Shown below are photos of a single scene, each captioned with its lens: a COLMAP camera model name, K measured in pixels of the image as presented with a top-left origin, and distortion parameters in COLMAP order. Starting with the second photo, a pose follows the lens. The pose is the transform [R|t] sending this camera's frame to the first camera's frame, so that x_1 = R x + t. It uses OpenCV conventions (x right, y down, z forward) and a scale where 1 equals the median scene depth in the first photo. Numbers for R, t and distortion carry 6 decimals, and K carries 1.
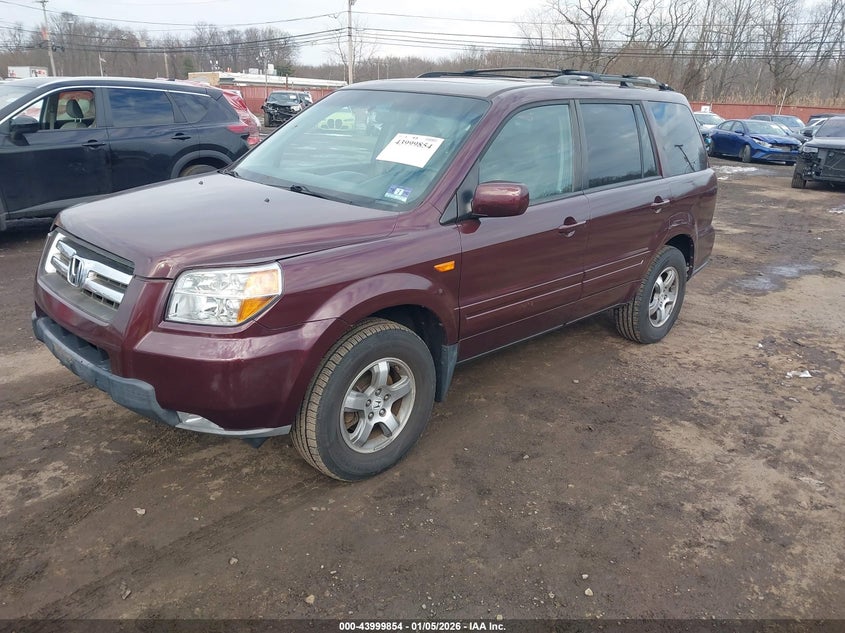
lens RADIAL K [[649.4, 0, 422.5], [0, 649.4, 316.5], [0, 0, 1]] dist [0.037911, 0.003921]
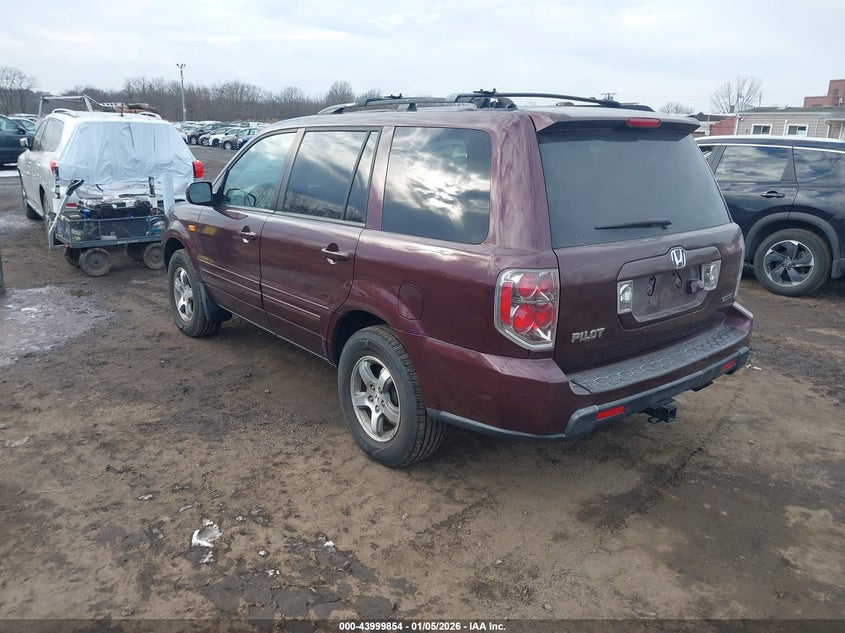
lens RADIAL K [[649.4, 0, 422.5], [0, 649.4, 316.5], [0, 0, 1]] dist [0.037911, 0.003921]
pose [[-0.109392, 0.225867, -0.967997, 1.334519], [-0.329291, 0.910616, 0.249691, -0.393669], [0.937870, 0.346067, -0.025238, 1.366740]]
